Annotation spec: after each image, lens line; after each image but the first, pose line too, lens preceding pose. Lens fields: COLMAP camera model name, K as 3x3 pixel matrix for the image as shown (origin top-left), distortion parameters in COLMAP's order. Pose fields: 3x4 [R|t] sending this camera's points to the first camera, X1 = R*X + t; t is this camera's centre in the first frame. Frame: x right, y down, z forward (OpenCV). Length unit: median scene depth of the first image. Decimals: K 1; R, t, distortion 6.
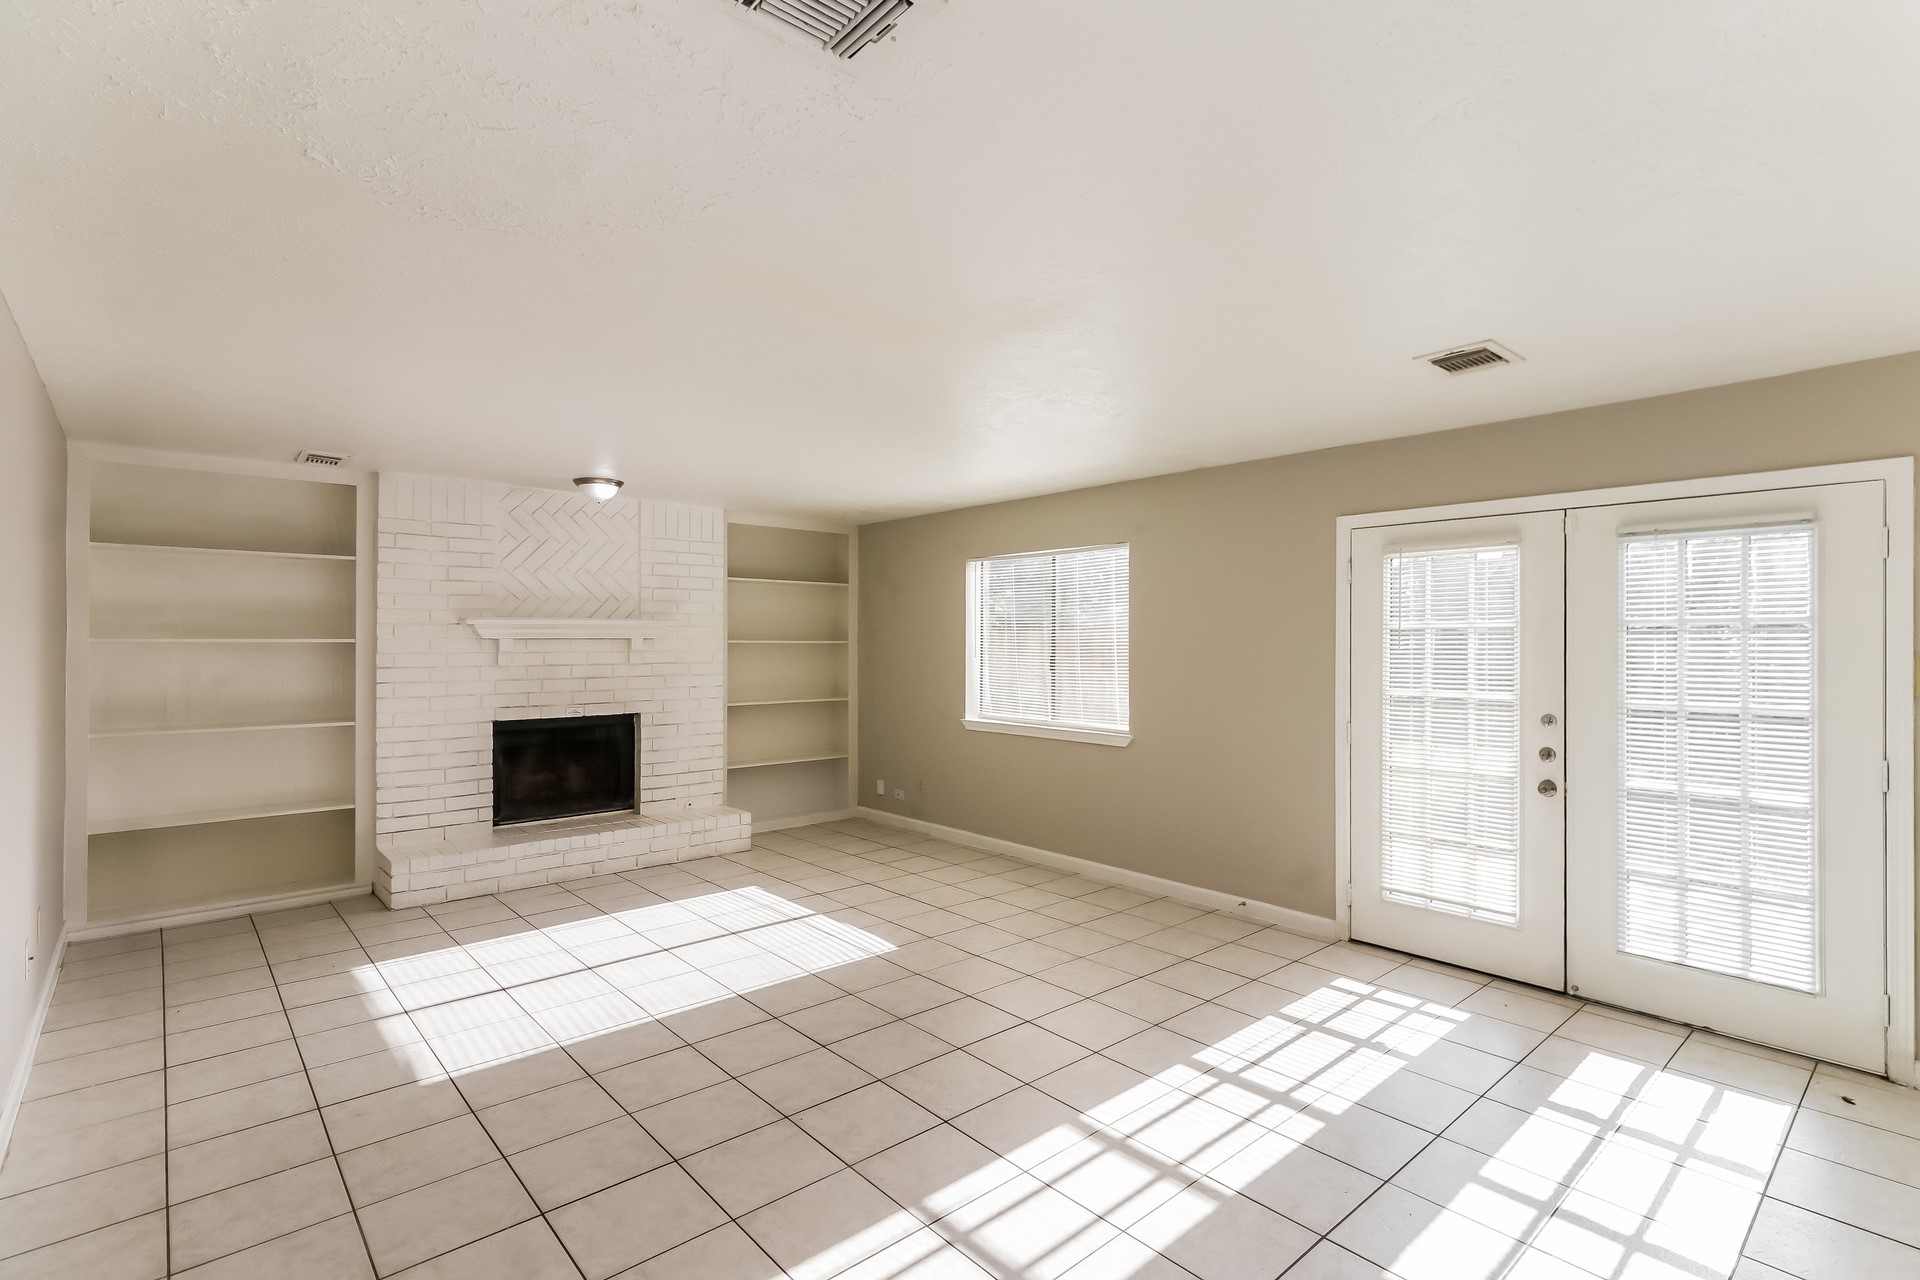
lens RADIAL K [[905.1, 0, 981.6], [0, 905.1, 638.2], [0, 0, 1]] dist [-0.001209, -0.000379]
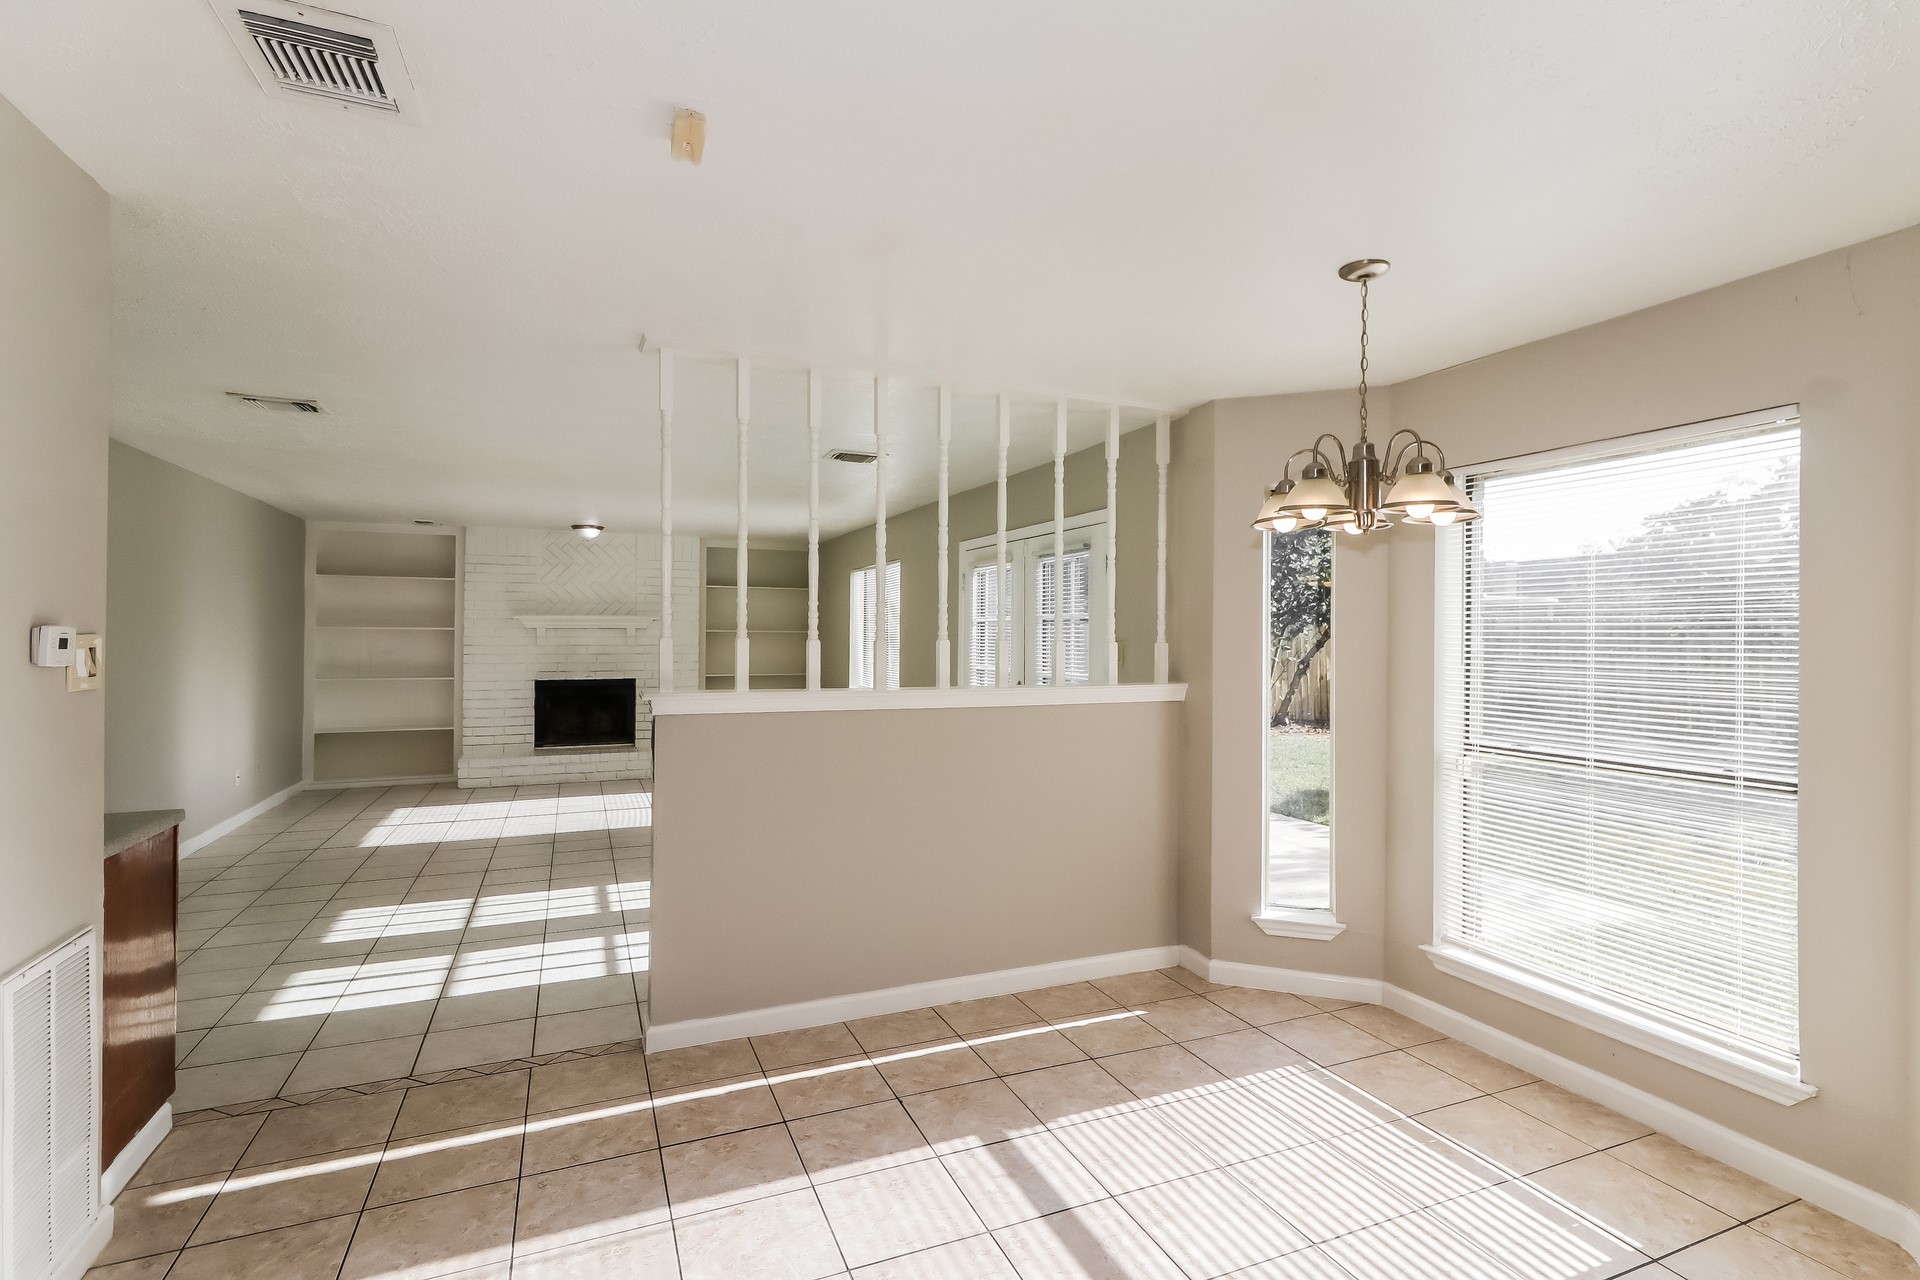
lens RADIAL K [[905.1, 0, 981.6], [0, 905.1, 638.2], [0, 0, 1]] dist [-0.001209, -0.000379]
pose [[0.949002, 0.005135, -0.315227, 0.727639], [-0.002972, 0.999969, 0.007342, 0.004551], [0.315255, -0.006031, 0.948988, -0.264272]]
